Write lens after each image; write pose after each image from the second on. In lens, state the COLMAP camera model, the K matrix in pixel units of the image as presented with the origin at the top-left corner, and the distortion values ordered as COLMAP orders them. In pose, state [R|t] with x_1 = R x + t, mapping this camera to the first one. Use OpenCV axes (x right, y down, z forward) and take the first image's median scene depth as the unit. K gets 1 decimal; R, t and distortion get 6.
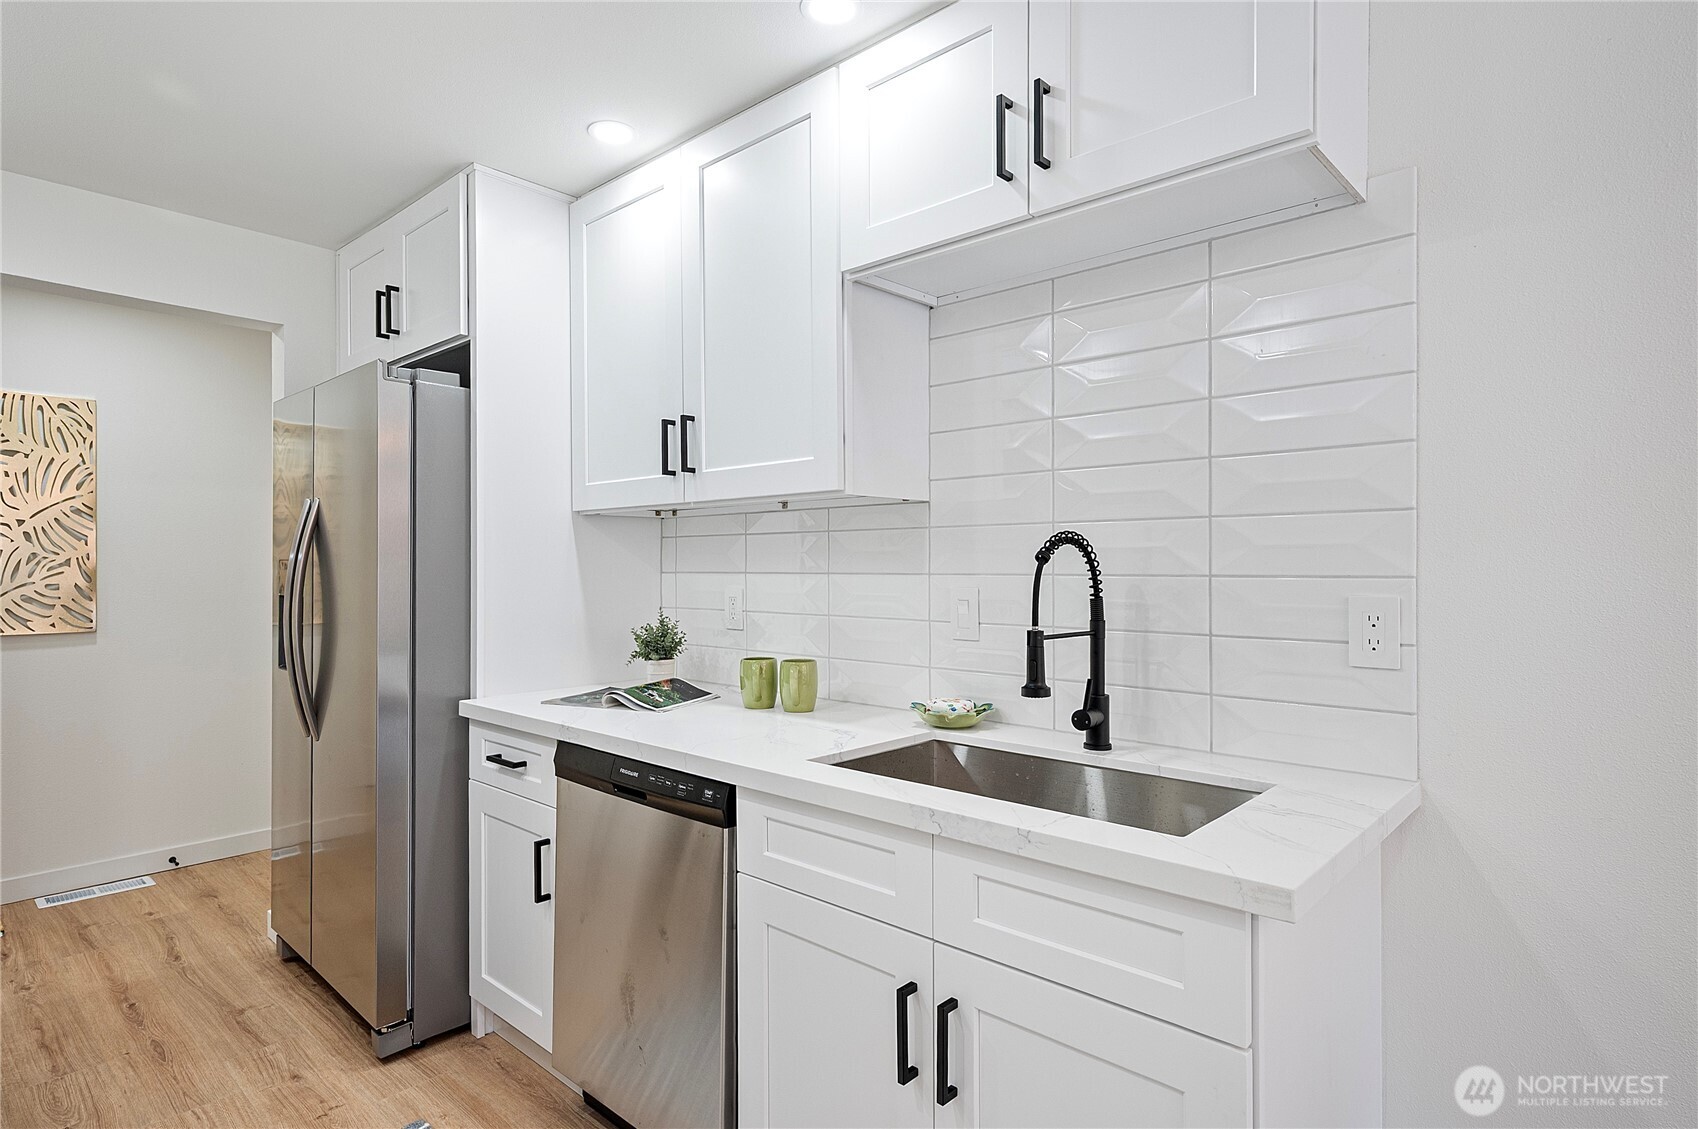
lens RADIAL K [[902.5, 0, 849.0], [0, 902.5, 564.5], [0, 0, 1]] dist [-0.001076, -0.000532]
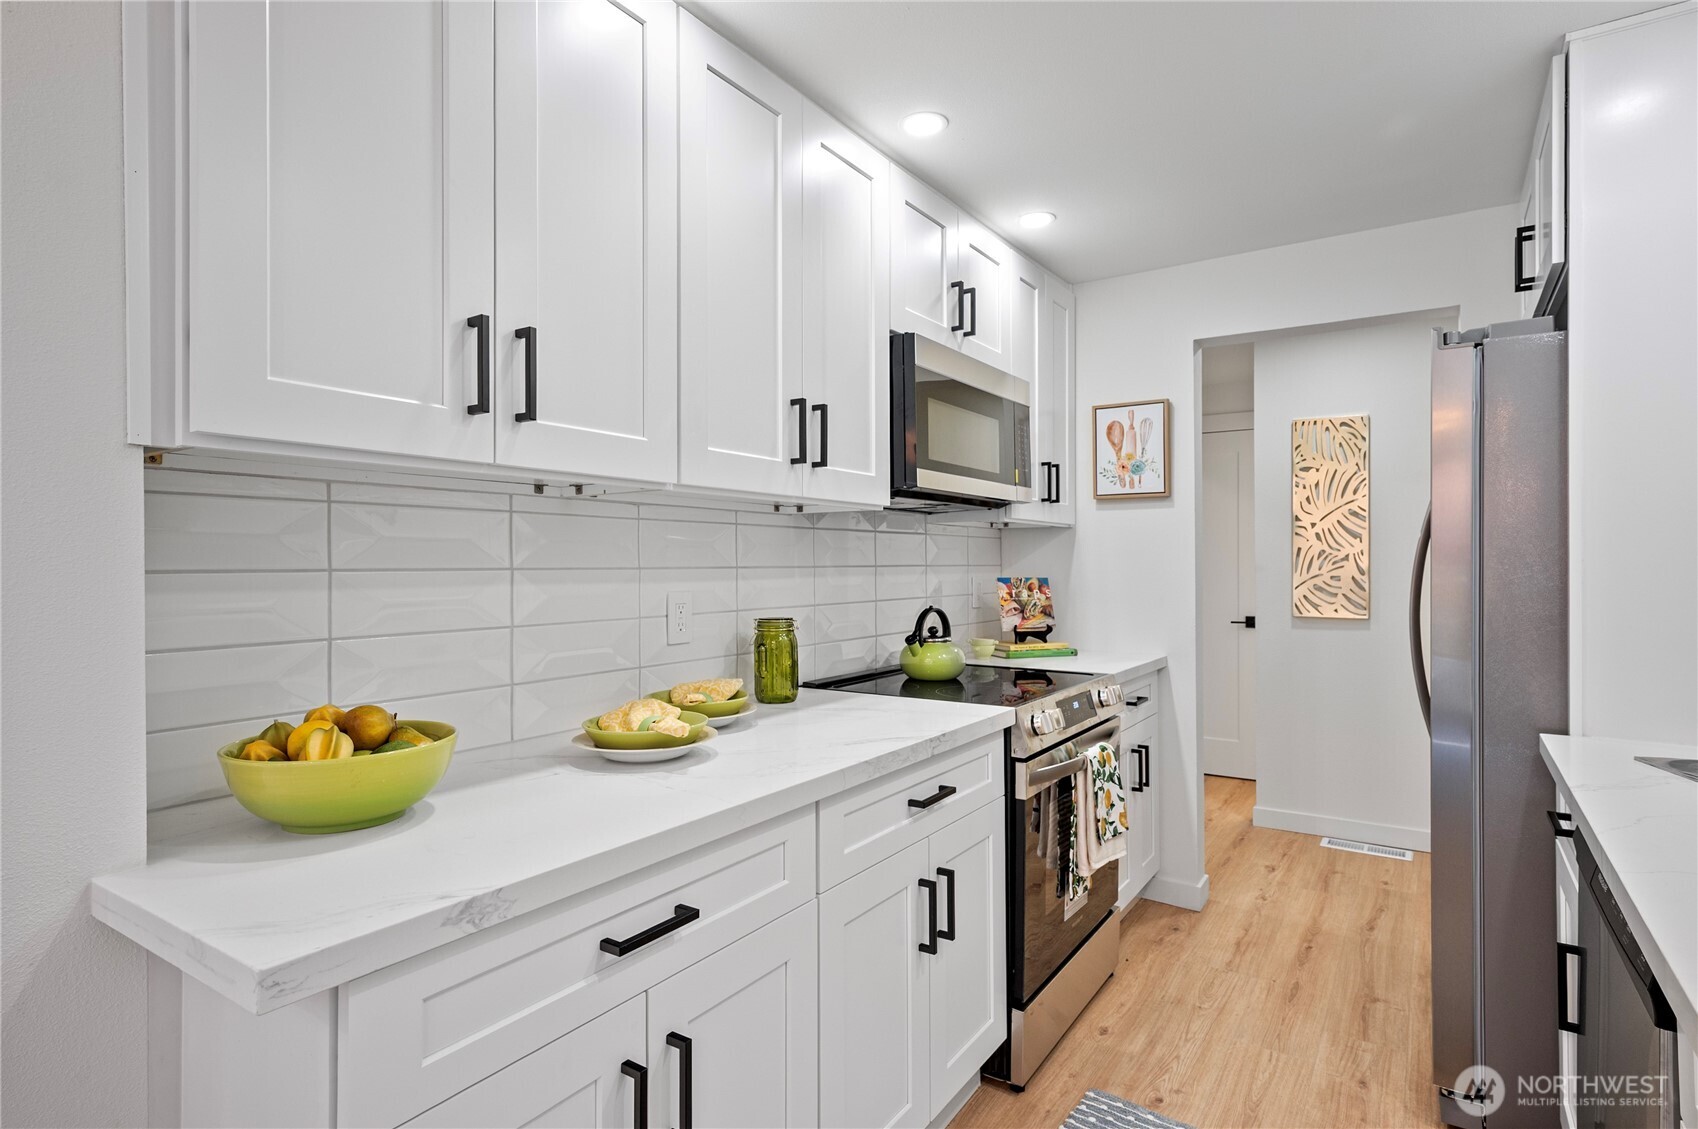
lens RADIAL K [[870.8, 0, 849.0], [0, 870.8, 564.5], [0, 0, 1]] dist [0.026149, -0.000428]
pose [[0.153933, 0.004647, -0.988070, 0.158854], [0.000375, 0.999989, 0.004762, 0.000731], [0.988081, -0.001103, 0.153930, 0.194080]]
